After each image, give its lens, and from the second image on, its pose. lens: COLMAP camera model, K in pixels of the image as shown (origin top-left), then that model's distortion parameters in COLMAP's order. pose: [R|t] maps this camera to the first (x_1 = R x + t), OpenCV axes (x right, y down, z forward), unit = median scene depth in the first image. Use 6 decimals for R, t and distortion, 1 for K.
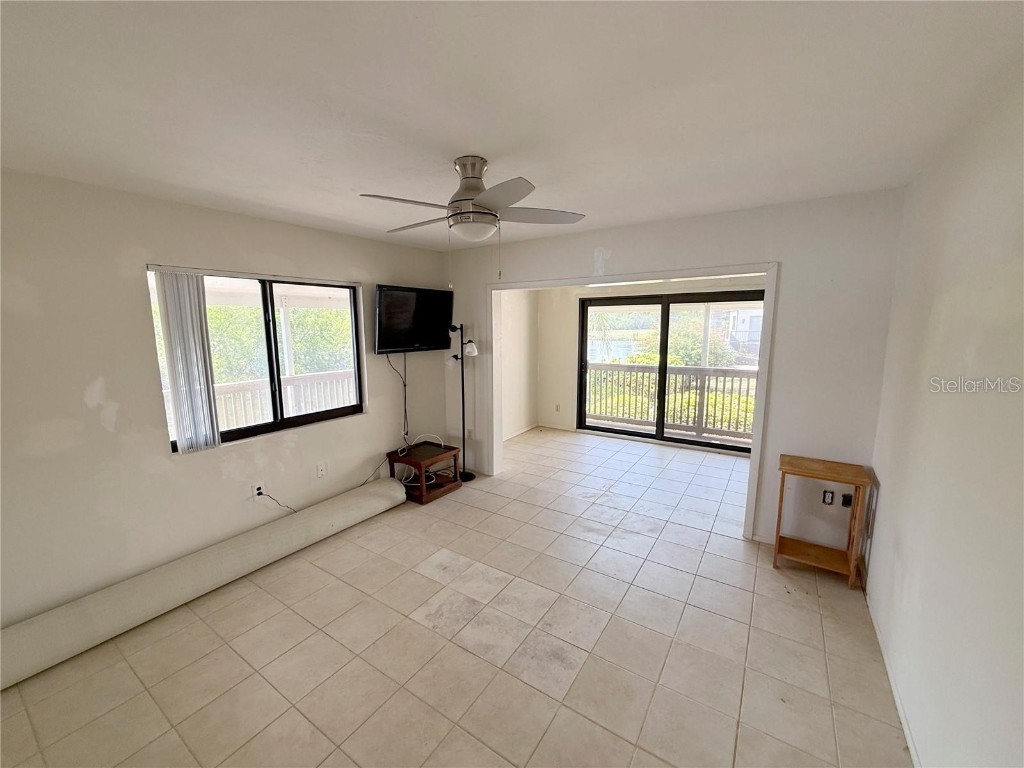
lens RADIAL K [[408.5, 0, 505.7], [0, 408.5, 384.1], [0, 0, 1]] dist [0.001997, -0.000696]
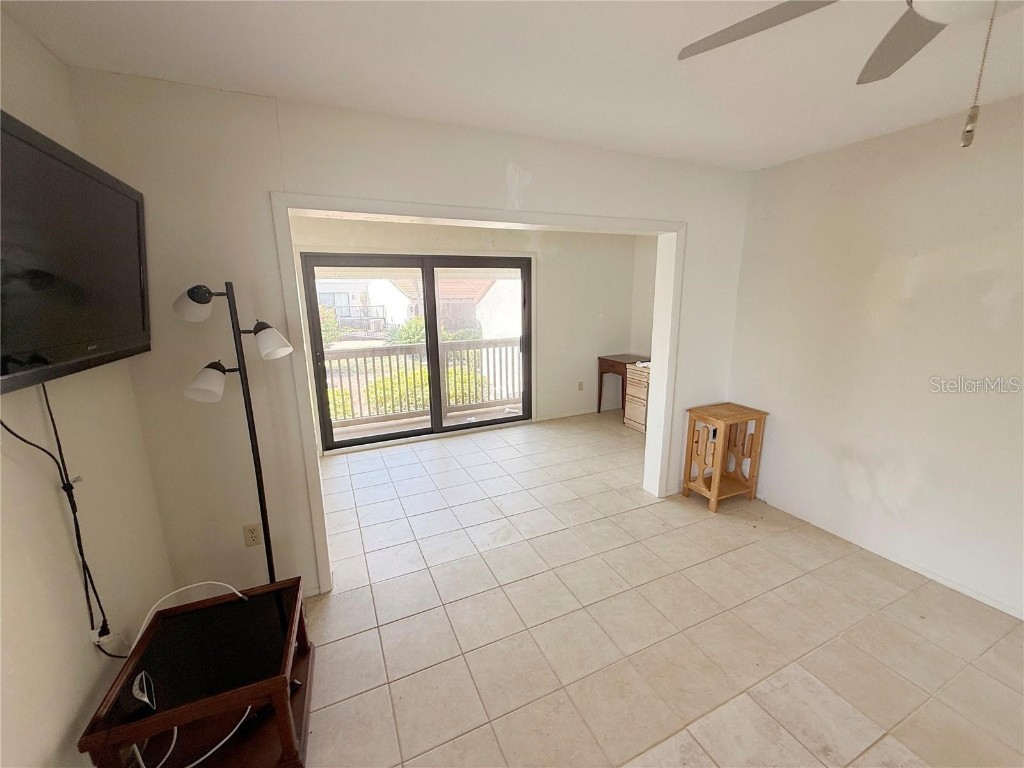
lens RADIAL K [[408.5, 0, 513.4], [0, 408.5, 384.9], [0, 0, 1]] dist [0.001997, -0.000696]
pose [[0.521576, -0.181877, 0.833594, -0.290641], [0.136711, 0.982207, 0.128763, -0.059258], [-0.842181, 0.046802, 0.537160, 0.525516]]
